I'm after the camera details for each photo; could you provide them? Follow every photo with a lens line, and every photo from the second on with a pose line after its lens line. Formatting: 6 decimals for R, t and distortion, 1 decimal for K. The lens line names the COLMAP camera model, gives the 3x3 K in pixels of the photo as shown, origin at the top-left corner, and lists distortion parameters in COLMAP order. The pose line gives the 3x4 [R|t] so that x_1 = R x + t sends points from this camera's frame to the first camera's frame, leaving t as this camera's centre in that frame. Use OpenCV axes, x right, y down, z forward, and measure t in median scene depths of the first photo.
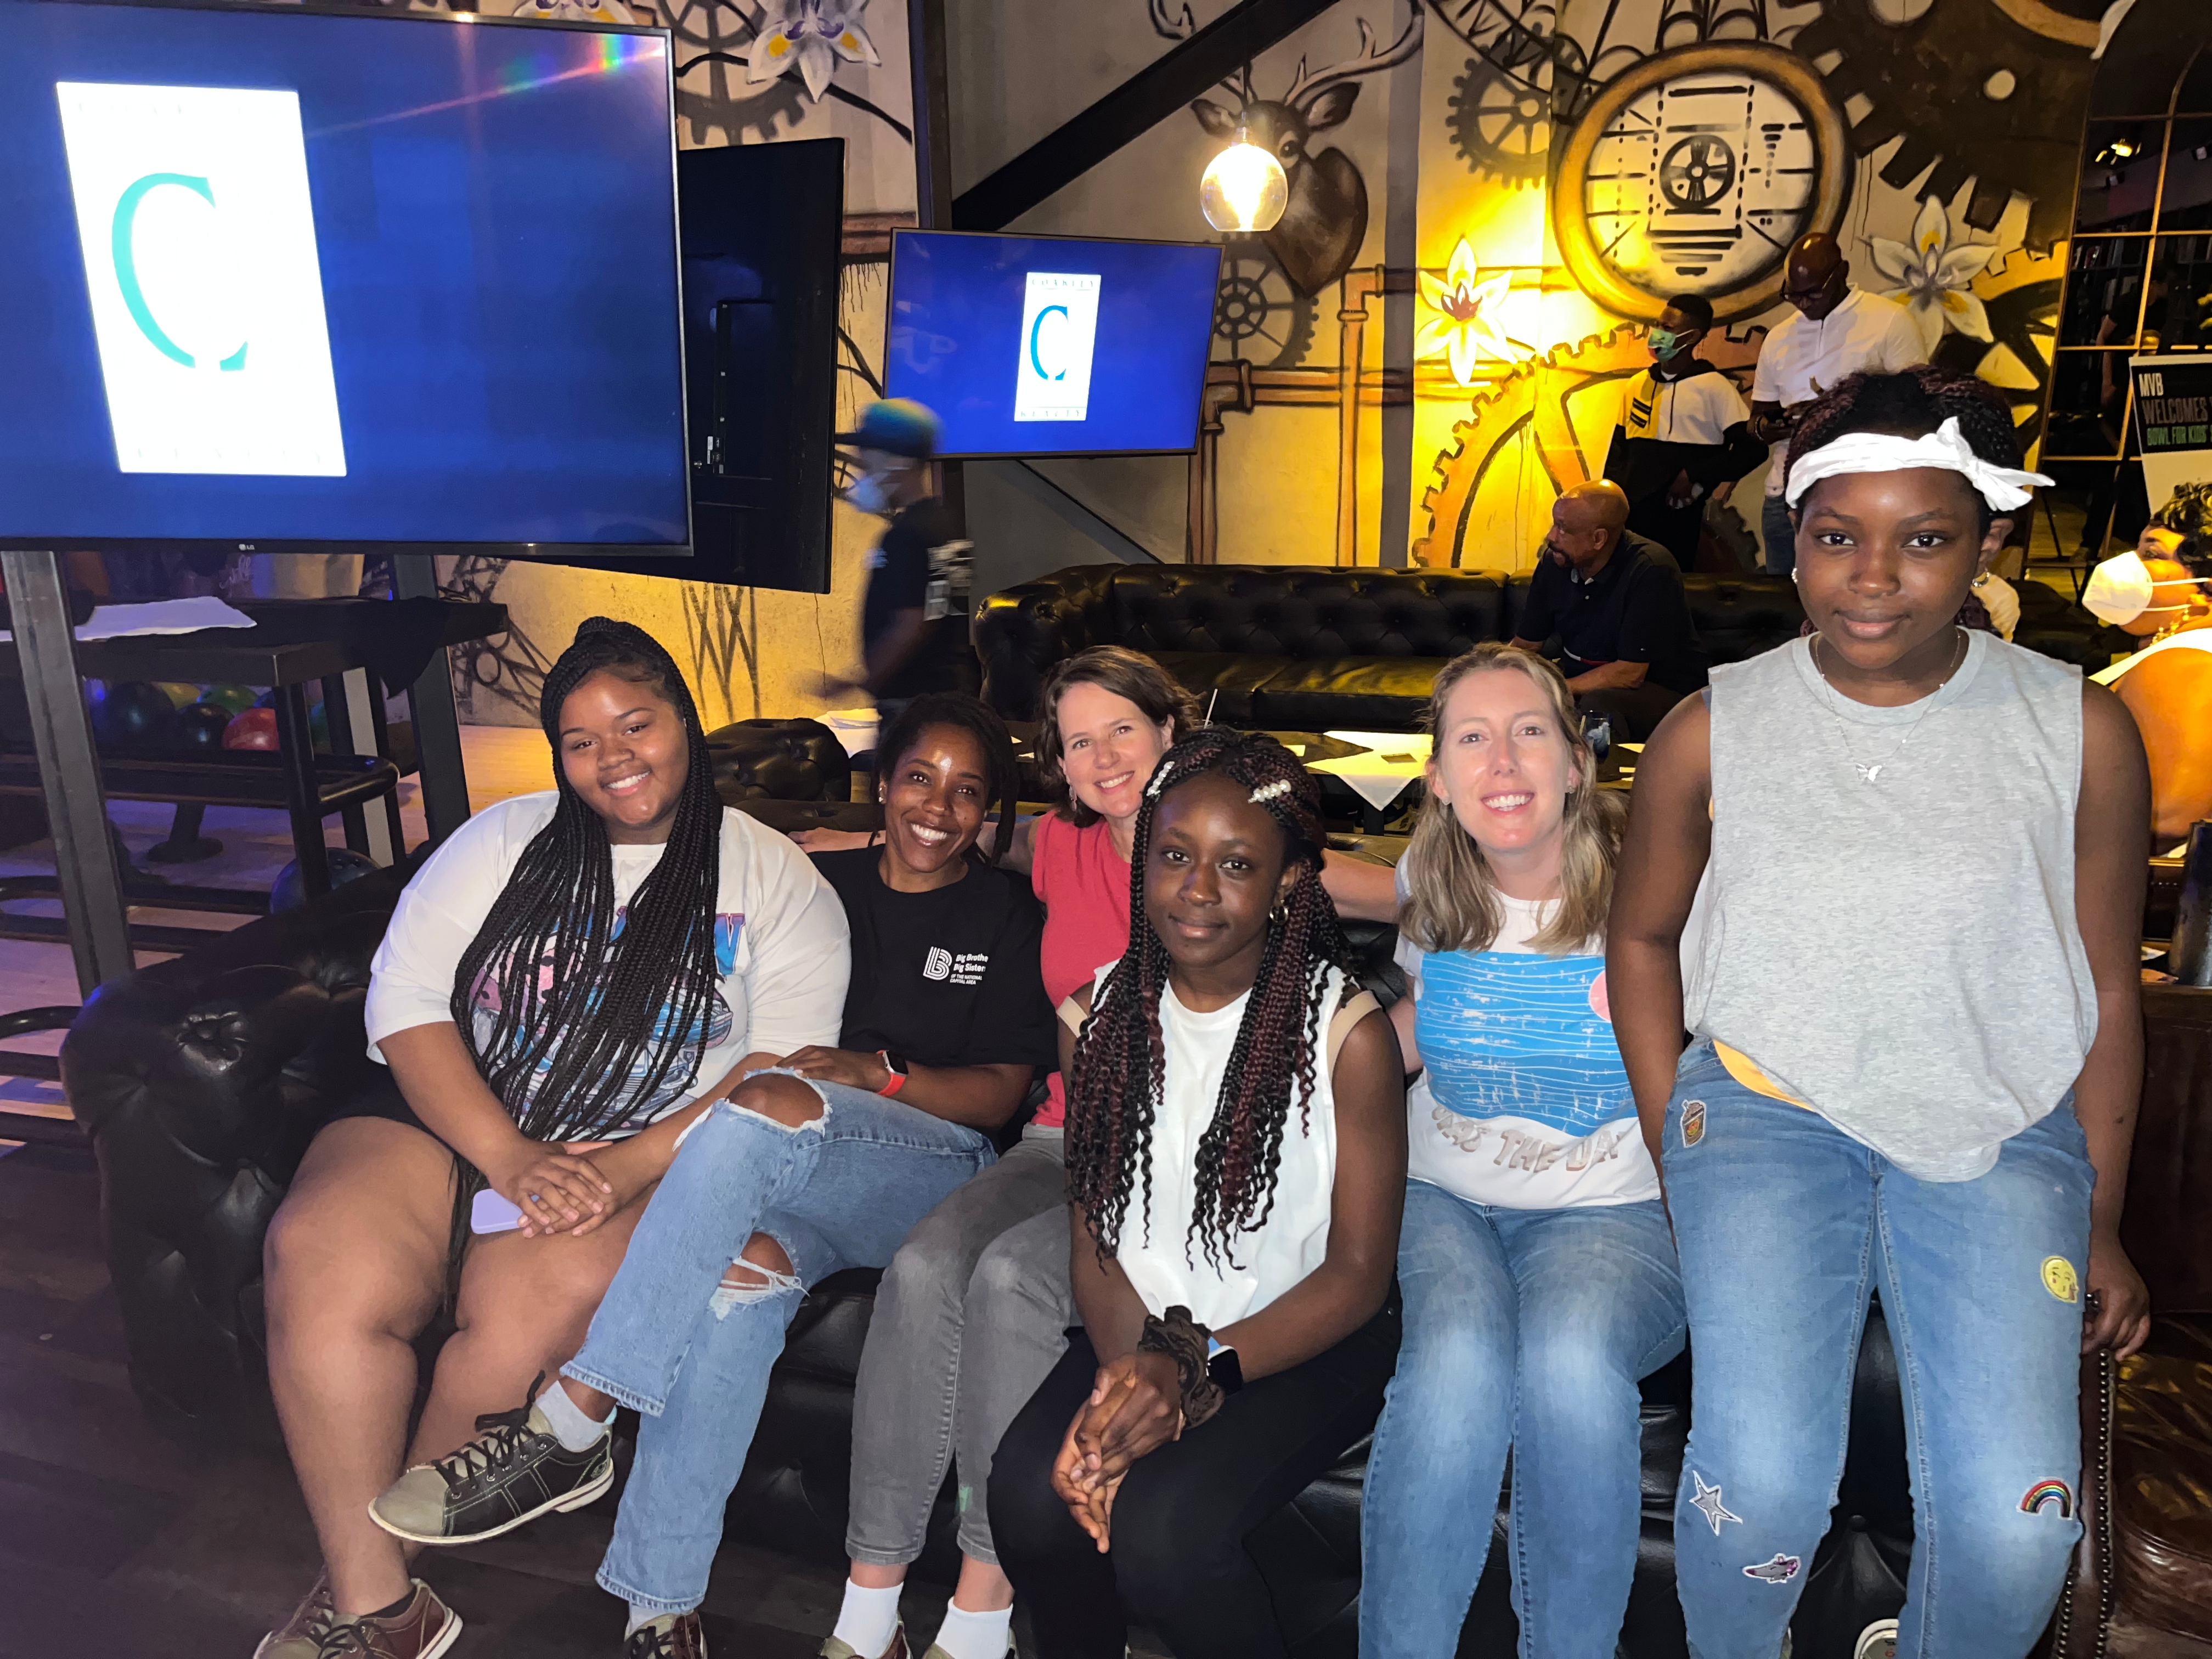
lens RADIAL K [[1671.3, 0, 1107.6], [0, 1671.3, 835.5], [0, 0, 1]] dist [-0.007346, -0.004297]
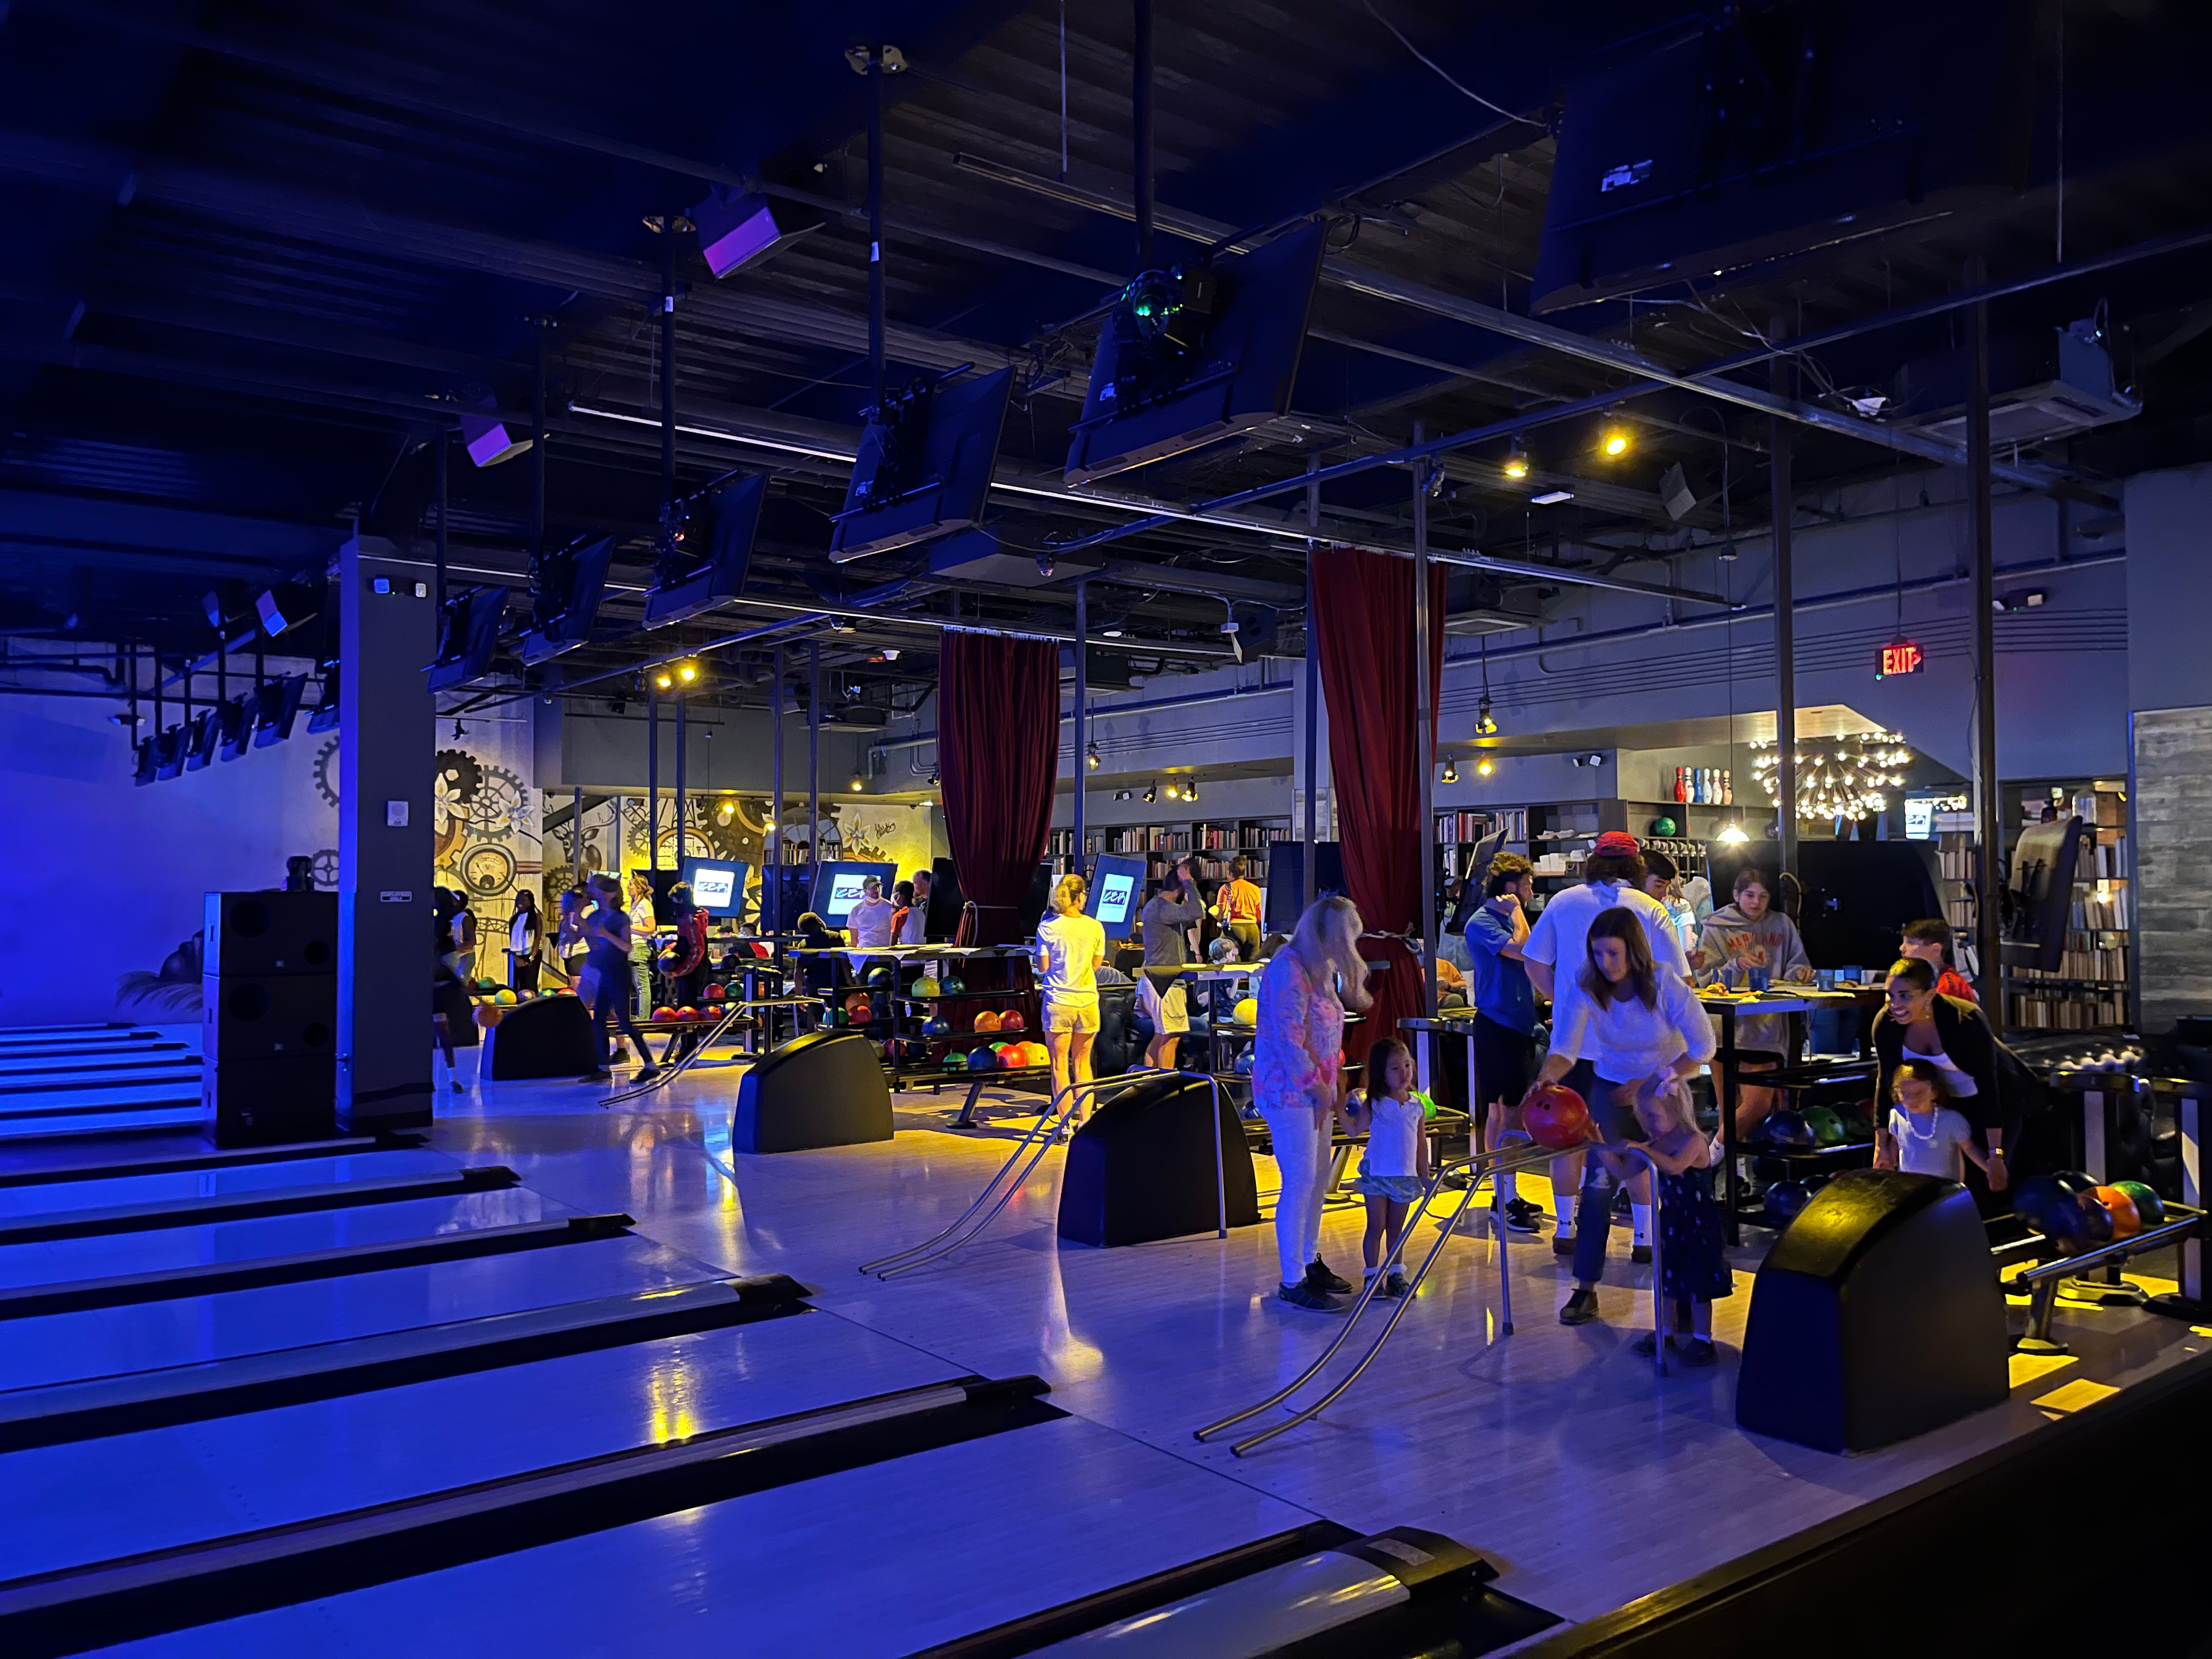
lens RADIAL K [[1671.3, 0, 1104.5], [0, 1671.3, 831.8], [0, 0, 1]] dist [-0.007346, -0.004297]
pose [[0.613565, 0.050514, 0.788027, -2.269528], [0.204461, 0.953755, -0.220334, 0.661476], [-0.762714, 0.296310, 0.574863, -2.174718]]
